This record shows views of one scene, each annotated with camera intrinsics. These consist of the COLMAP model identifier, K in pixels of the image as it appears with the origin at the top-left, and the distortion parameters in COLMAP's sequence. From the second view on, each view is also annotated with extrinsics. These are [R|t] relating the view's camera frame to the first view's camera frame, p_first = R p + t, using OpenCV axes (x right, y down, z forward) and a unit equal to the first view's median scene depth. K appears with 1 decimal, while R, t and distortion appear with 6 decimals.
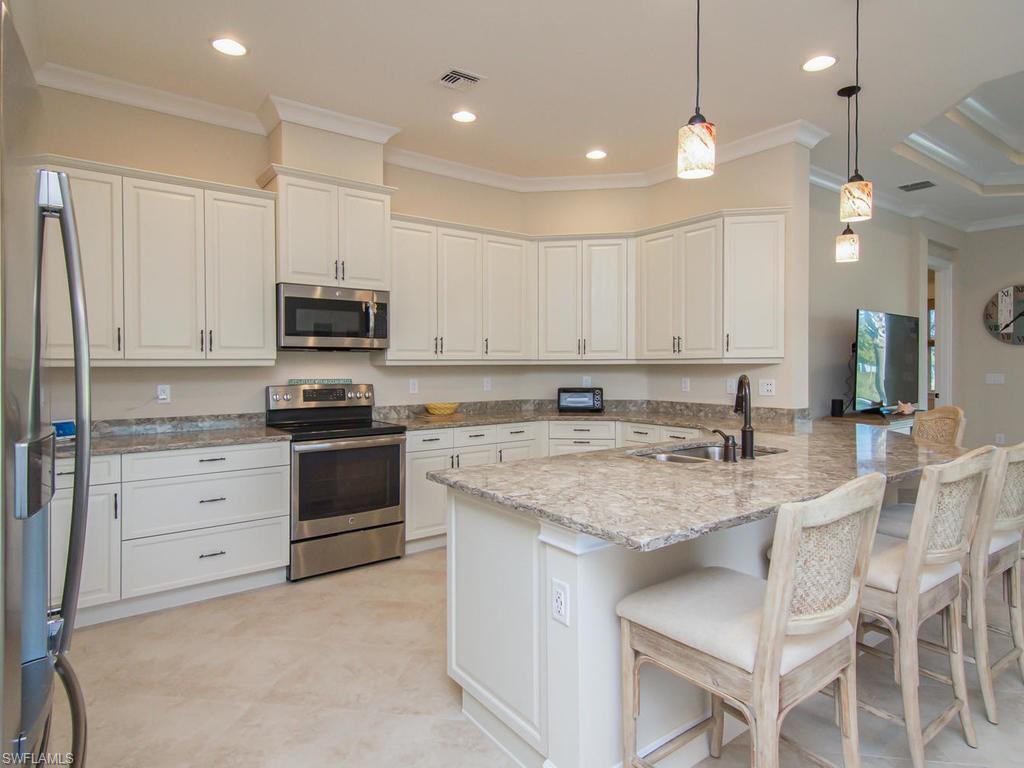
lens RADIAL K [[580.2, 0, 495.5], [0, 580.2, 365.5], [0, 0, 1]] dist [0.015627, -0.000344]
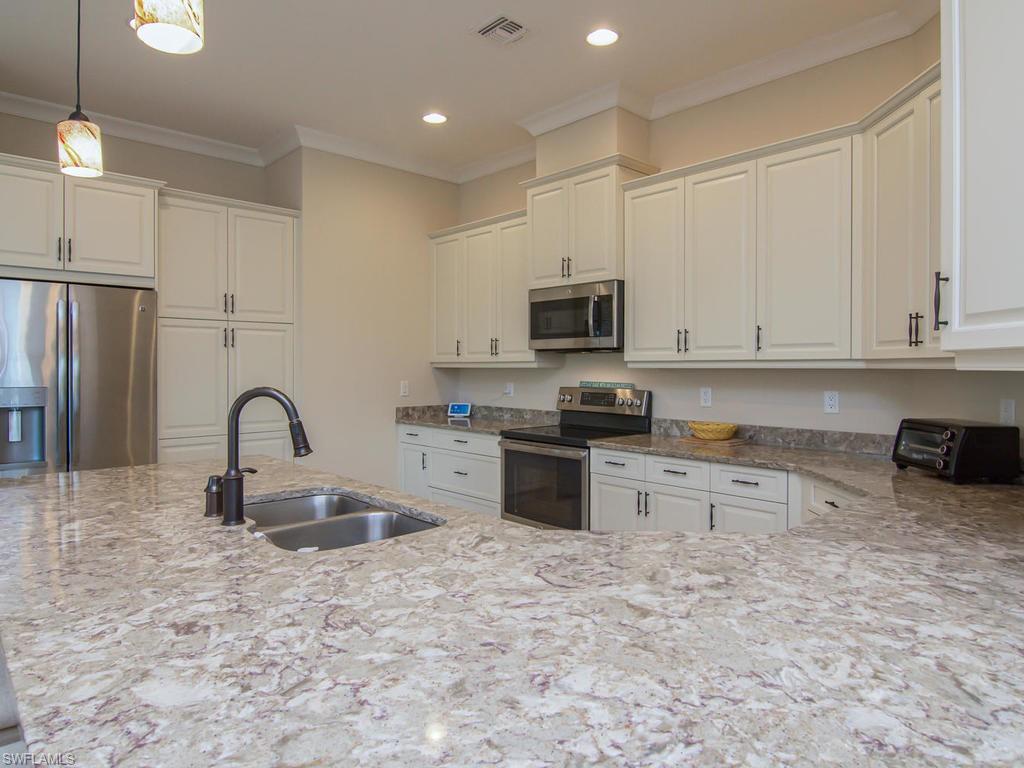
lens RADIAL K [[627.8, 0, 510.8], [0, 627.8, 366.5], [0, 0, 1]] dist [-0.003308, 0.000707]
pose [[0.129950, 0.005126, -0.991507, 0.686067], [-0.001758, 0.999986, 0.004939, -0.006530], [0.991519, 0.001101, 0.129957, 0.725670]]
